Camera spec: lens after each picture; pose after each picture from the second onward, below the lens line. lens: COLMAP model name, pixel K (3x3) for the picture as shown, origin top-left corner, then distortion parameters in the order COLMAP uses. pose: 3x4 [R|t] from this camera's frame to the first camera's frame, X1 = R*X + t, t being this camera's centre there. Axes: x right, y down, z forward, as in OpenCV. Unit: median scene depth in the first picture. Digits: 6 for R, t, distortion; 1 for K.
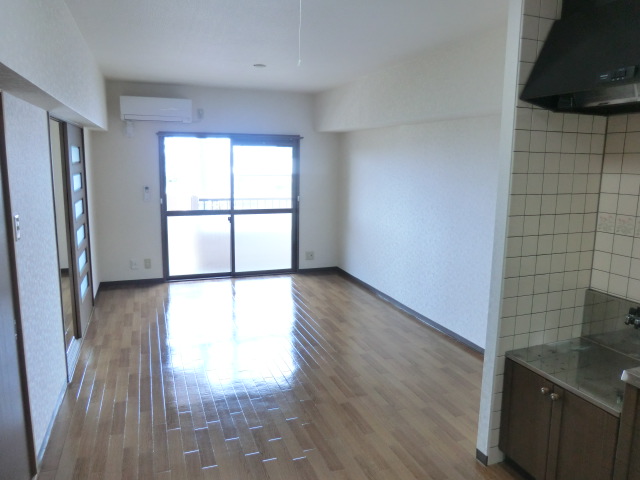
lens RADIAL K [[466.6, 0, 319.3], [0, 466.6, 236.1], [0, 0, 1]] dist [-0.040982, 0.008113]
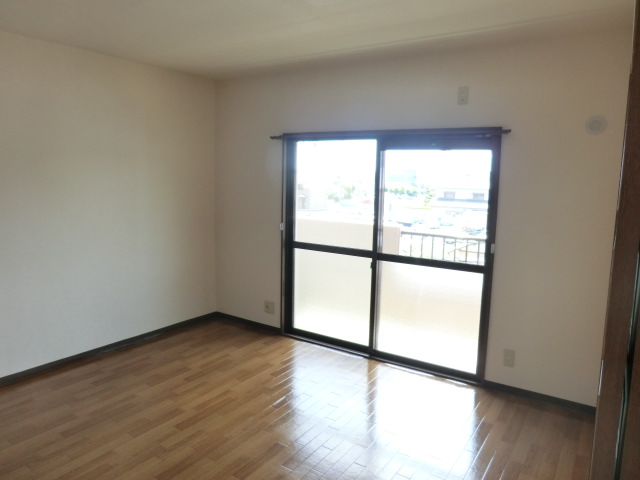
lens RADIAL K [[466.6, 0, 322.9], [0, 466.6, 235.9], [0, 0, 1]] dist [-0.040982, 0.008113]
pose [[0.597398, 0.104773, -0.795071, 0.264798], [-0.139602, 0.989878, 0.025552, -0.085528], [0.789701, 0.095729, 0.605977, 0.563583]]
